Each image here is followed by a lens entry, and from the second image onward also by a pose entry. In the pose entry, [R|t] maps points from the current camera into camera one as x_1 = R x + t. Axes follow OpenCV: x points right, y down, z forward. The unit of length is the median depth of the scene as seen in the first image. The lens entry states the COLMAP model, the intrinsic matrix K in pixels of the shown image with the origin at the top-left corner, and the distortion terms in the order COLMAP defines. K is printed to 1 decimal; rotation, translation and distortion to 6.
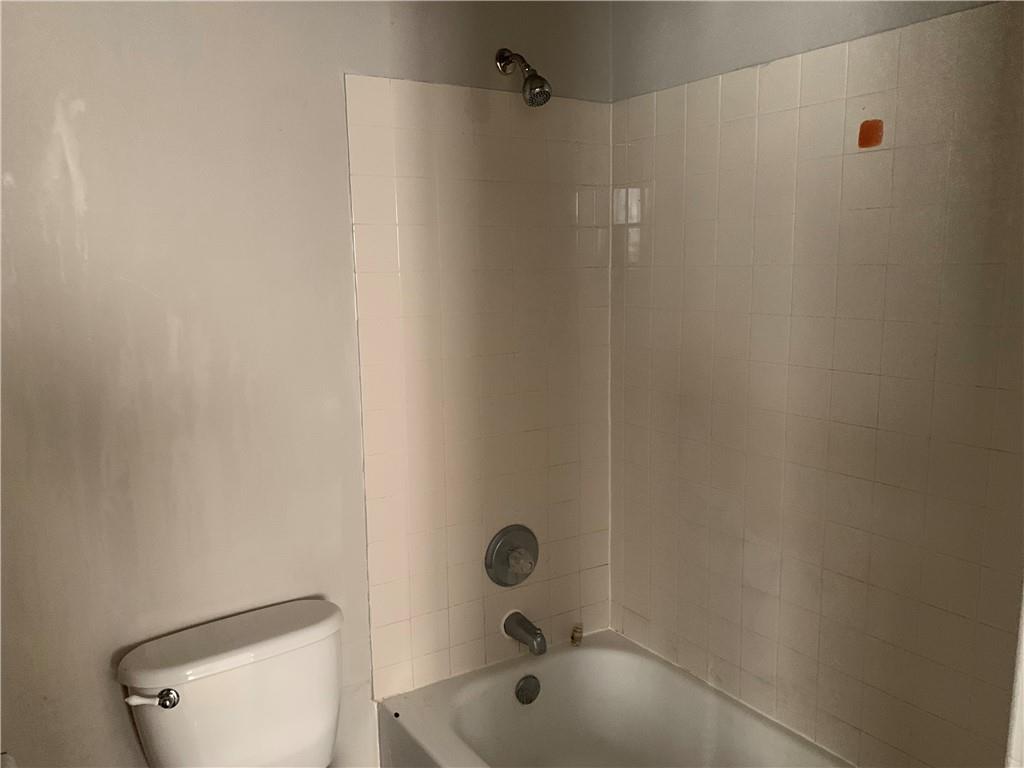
lens RADIAL K [[810.5, 0, 512.7], [0, 810.5, 384.6], [0, 0, 1]] dist [0.036406, -0.019982]
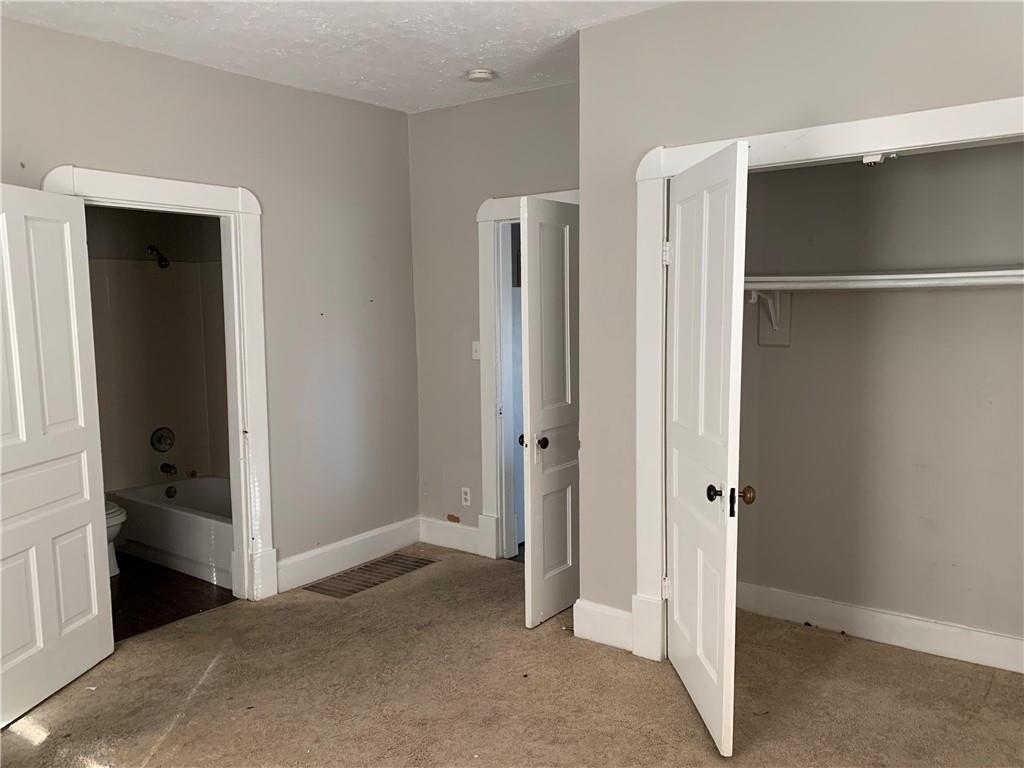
lens RADIAL K [[810.5, 0, 511.5], [0, 810.5, 387.7], [0, 0, 1]] dist [0.036406, -0.019982]
pose [[0.938624, -0.029290, 0.343695, 0.155500], [0.053756, 0.996636, -0.061870, 0.272116], [-0.340726, 0.076549, 0.937041, -1.784552]]
